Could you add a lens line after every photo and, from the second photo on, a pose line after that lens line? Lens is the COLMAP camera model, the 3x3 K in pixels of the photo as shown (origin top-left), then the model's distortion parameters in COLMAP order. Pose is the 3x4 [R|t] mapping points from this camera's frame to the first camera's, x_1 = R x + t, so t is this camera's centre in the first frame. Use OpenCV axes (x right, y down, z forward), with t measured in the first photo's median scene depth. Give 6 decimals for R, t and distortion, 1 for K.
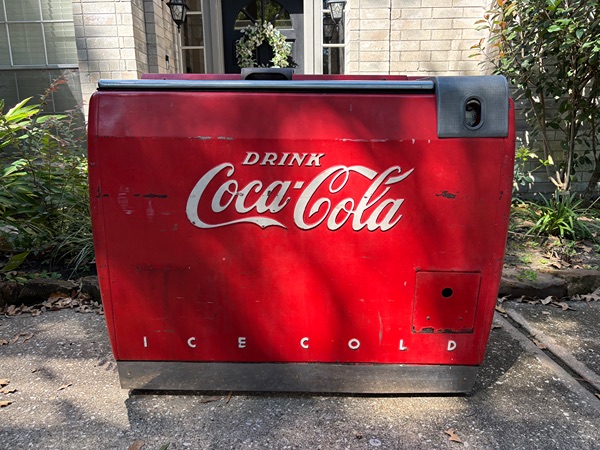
lens RADIAL K [[454.3, 0, 304.6], [0, 454.3, 212.4], [0, 0, 1]] dist [0.014289, -0.002038]
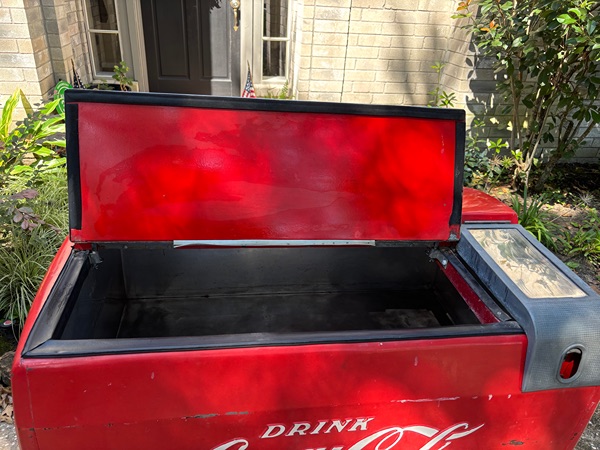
lens RADIAL K [[461.7, 0, 300.0], [0, 461.7, 225.0], [0, 0, 1]] dist [0.011478, -0.001910]
pose [[0.984986, -0.012453, 0.172184, -0.192882], [-0.037673, 0.957852, 0.284783, -0.616086], [-0.168473, -0.286994, 0.943001, 0.406103]]
